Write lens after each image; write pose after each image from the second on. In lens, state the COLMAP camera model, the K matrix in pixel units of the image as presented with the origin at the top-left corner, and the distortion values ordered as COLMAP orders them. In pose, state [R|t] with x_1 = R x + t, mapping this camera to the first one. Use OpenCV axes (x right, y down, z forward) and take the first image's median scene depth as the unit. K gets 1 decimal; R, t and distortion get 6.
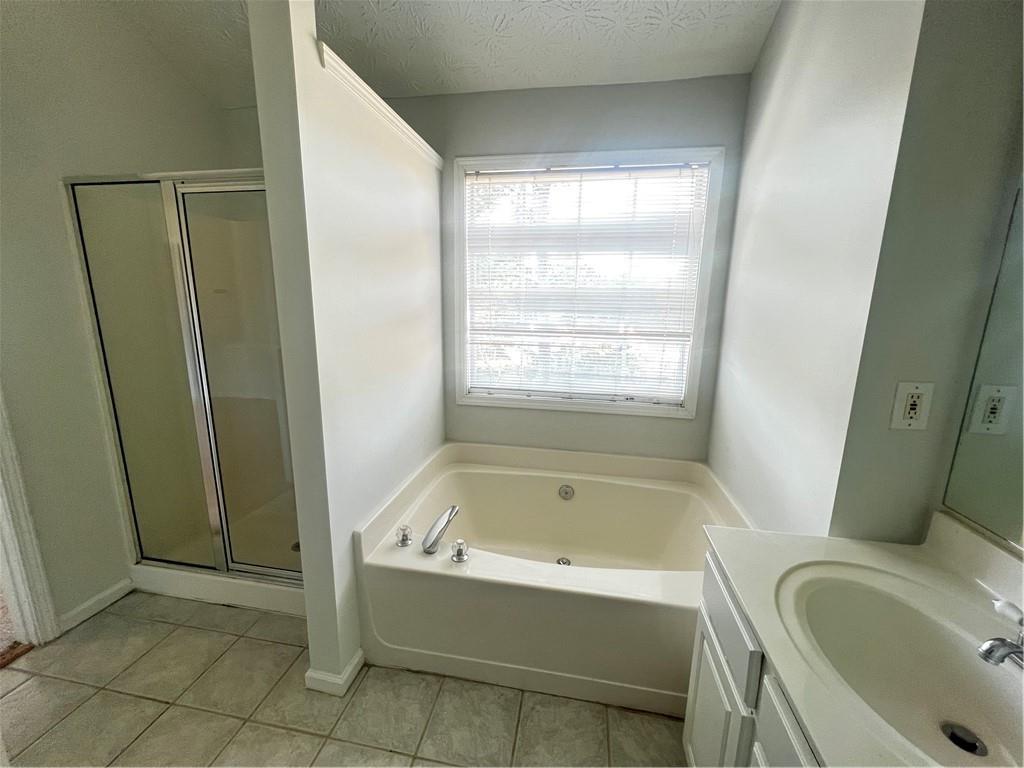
lens RADIAL K [[410.4, 0, 512.0], [0, 410.4, 384.0], [0, 0, 1]] dist [-0.004841, 0.000627]
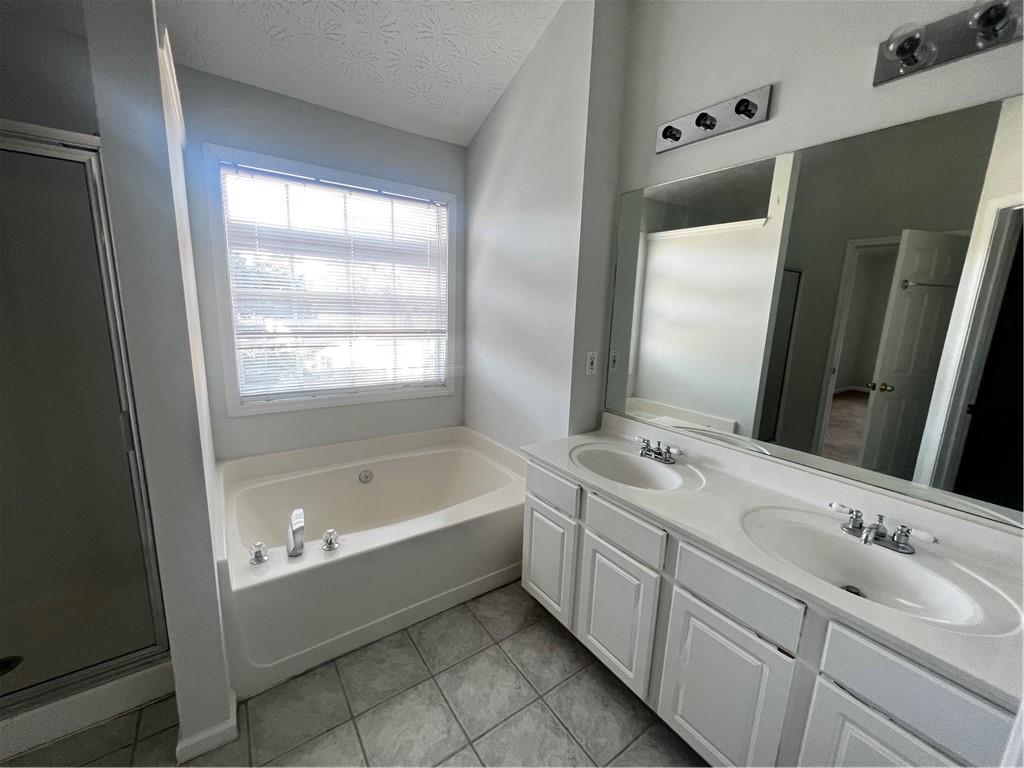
lens RADIAL K [[410.4, 0, 512.0], [0, 410.4, 384.0], [0, 0, 1]] dist [-0.004841, 0.000627]
pose [[0.696926, -0.121639, 0.706752, -0.431499], [0.116188, 0.991642, 0.056099, -0.001396], [-0.707669, 0.043019, 0.705233, -0.091246]]
